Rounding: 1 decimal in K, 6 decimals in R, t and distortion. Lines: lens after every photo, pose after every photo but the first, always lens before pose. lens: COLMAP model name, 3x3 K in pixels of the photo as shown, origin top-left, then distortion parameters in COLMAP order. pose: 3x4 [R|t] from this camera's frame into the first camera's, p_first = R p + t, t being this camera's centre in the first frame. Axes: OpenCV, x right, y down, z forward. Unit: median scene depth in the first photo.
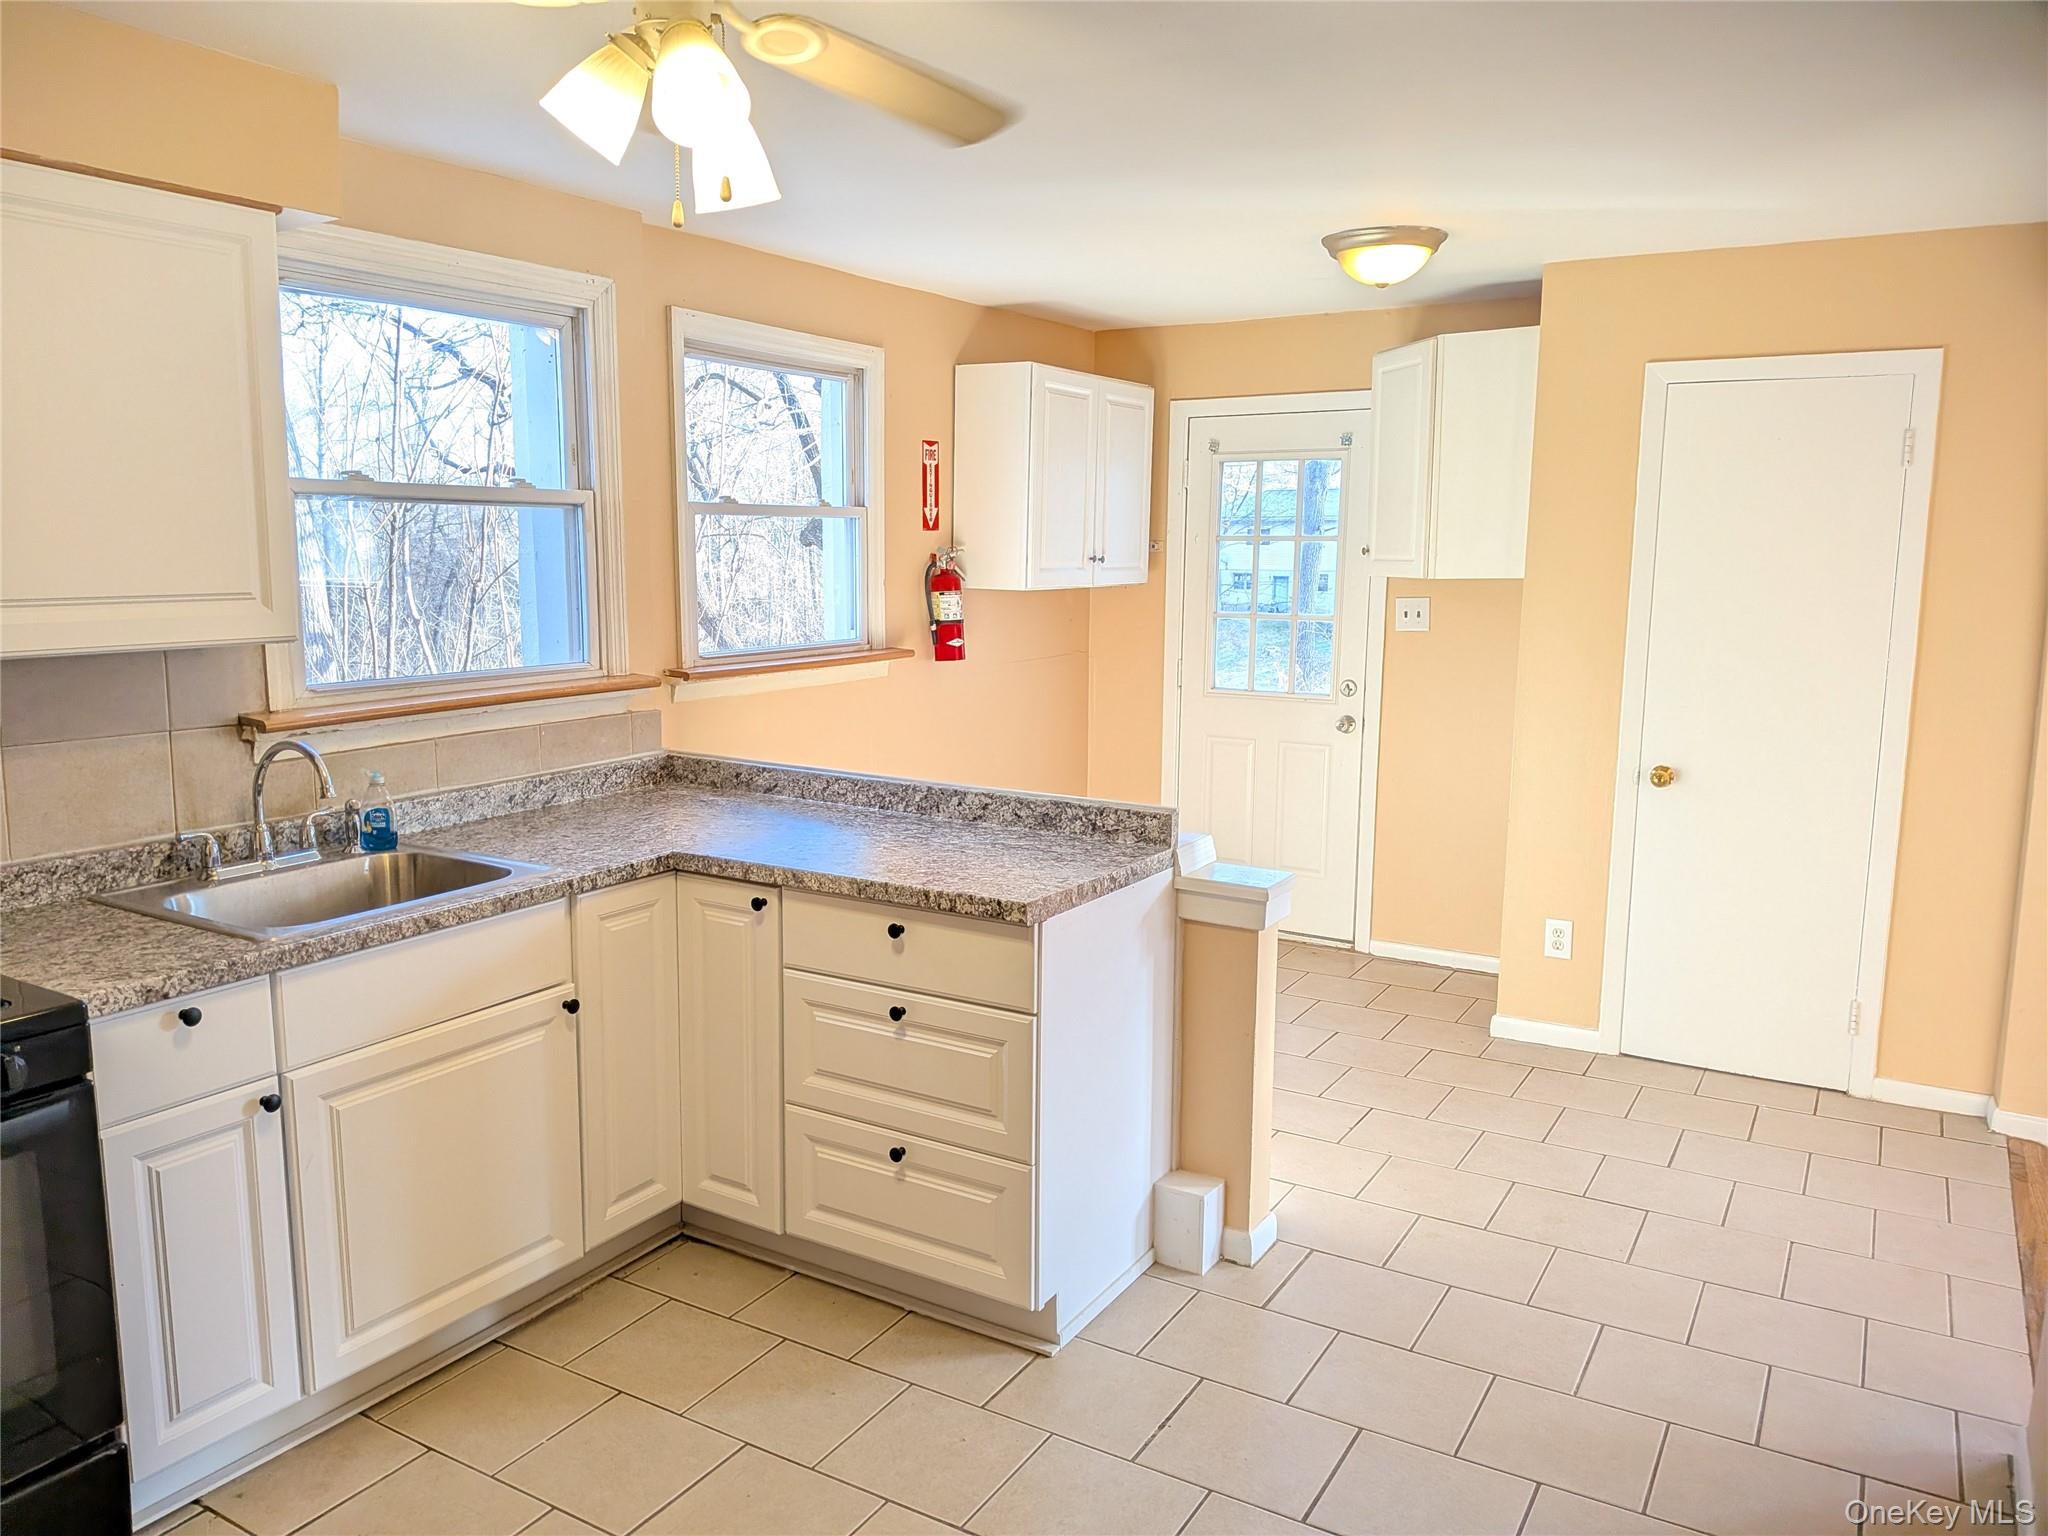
lens RADIAL K [[1491.5, 0, 1015.6], [0, 1491.5, 779.3], [0, 0, 1]] dist [0.064055, -0.095790]
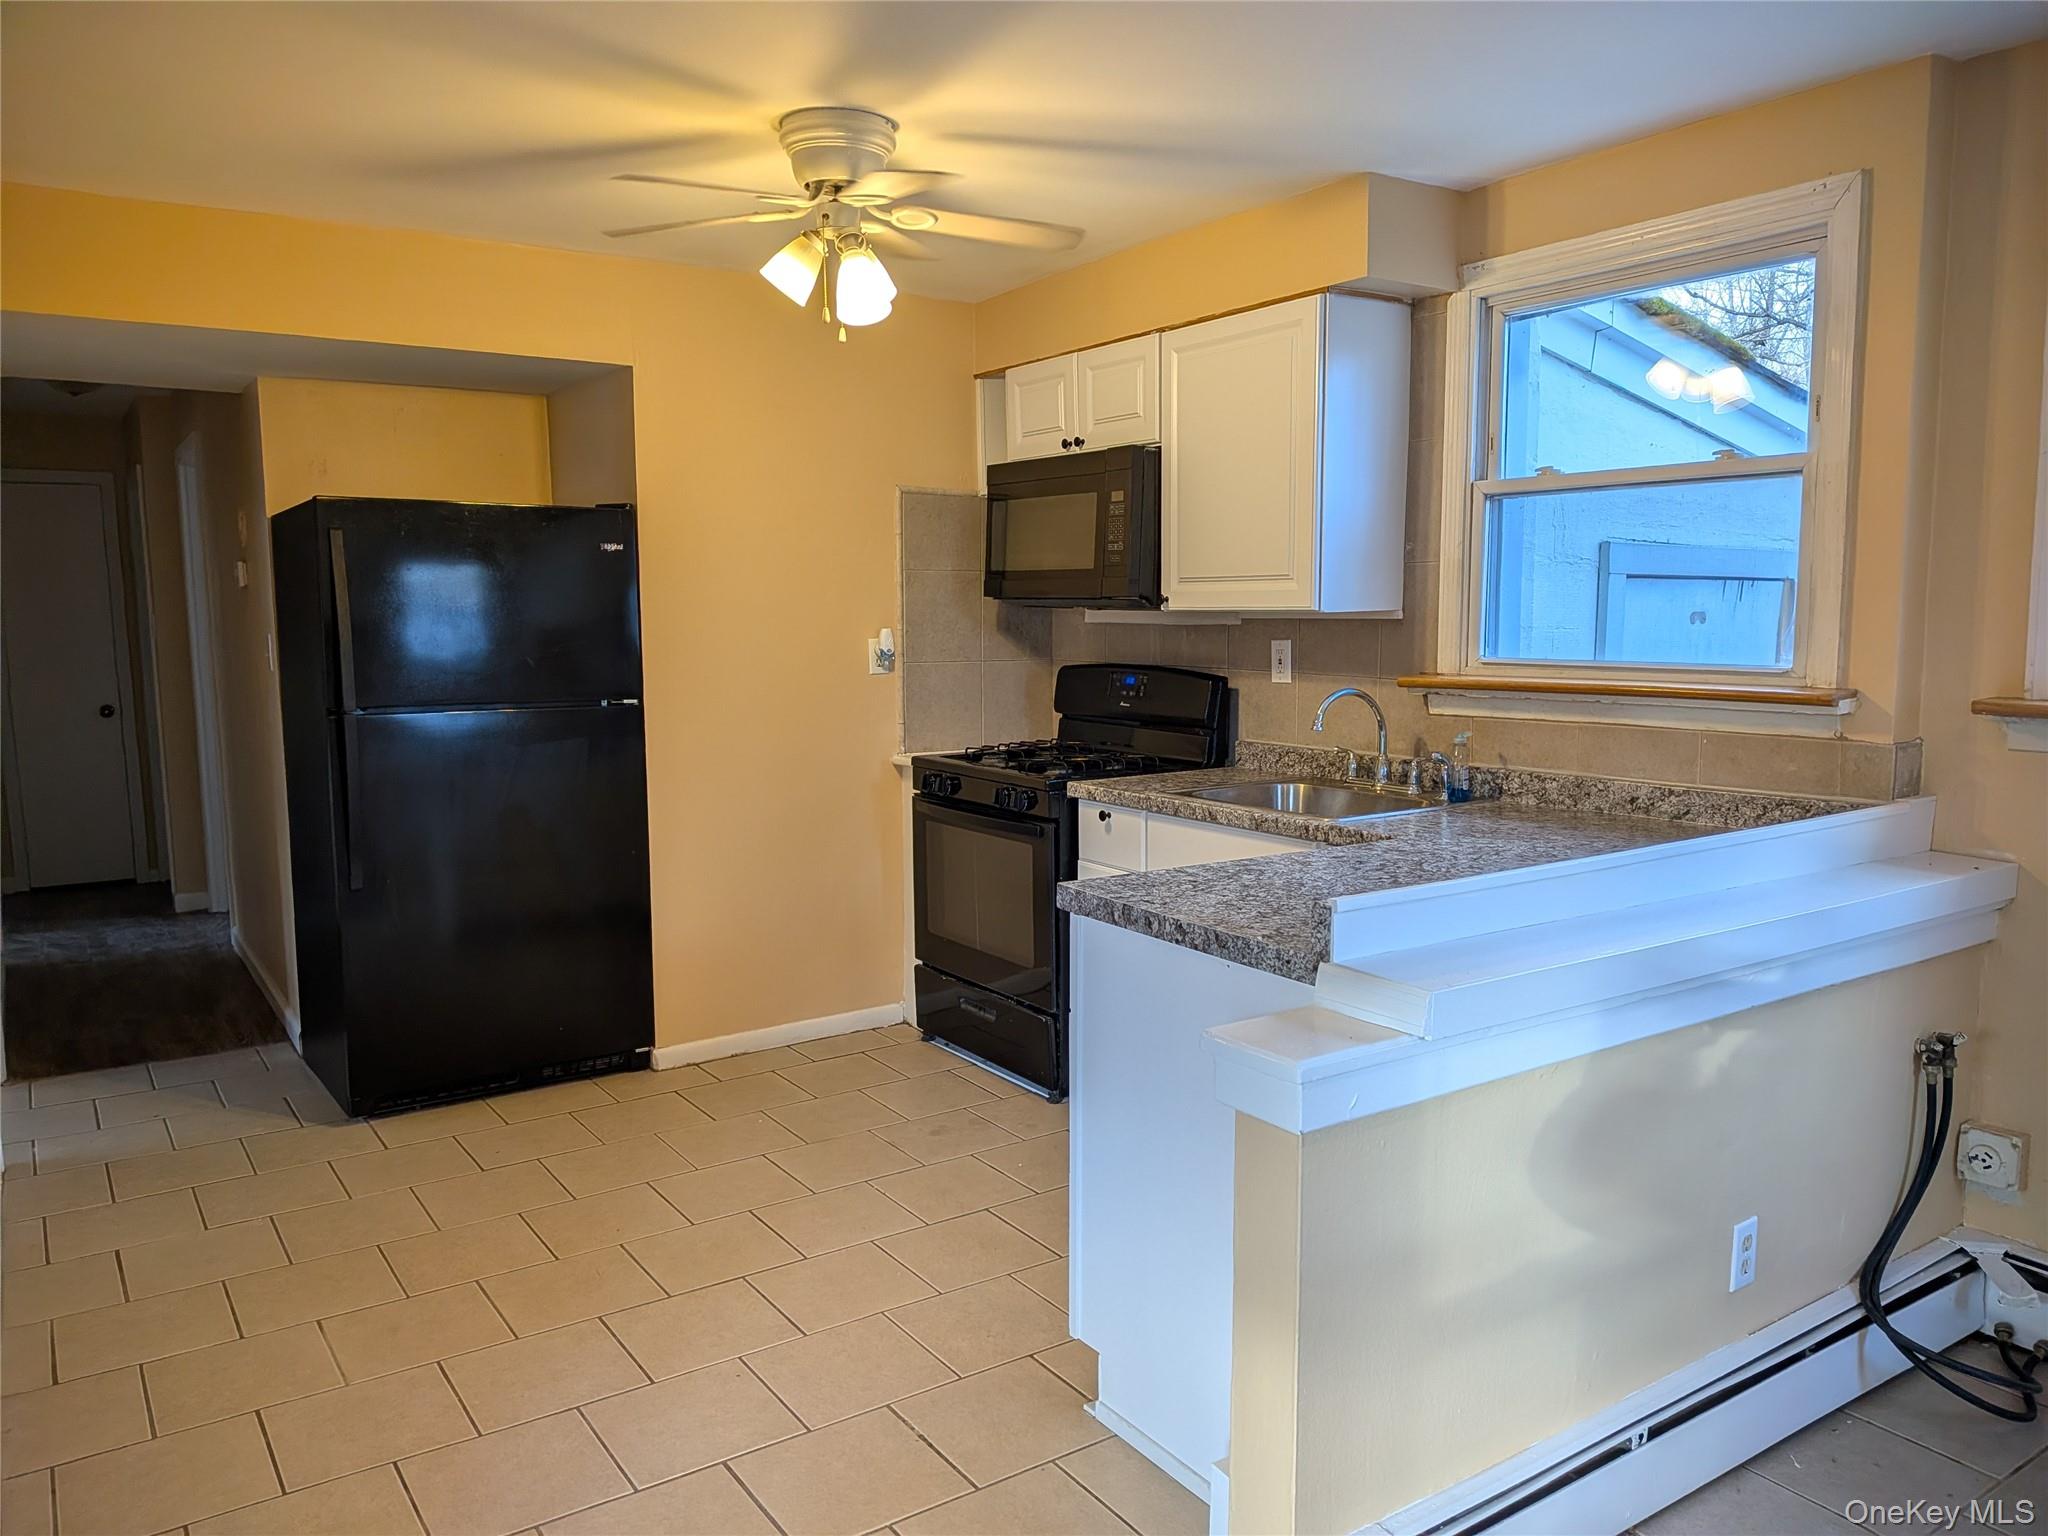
lens RADIAL K [[1491.5, 0, 993.6], [0, 1491.5, 795.6], [0, 0, 1]] dist [0.064055, -0.095790]
pose [[-0.448974, 0.111674, -0.886539, 0.768891], [-0.134702, 0.972362, 0.190703, -0.131704], [0.883333, 0.205039, -0.421523, 1.197564]]
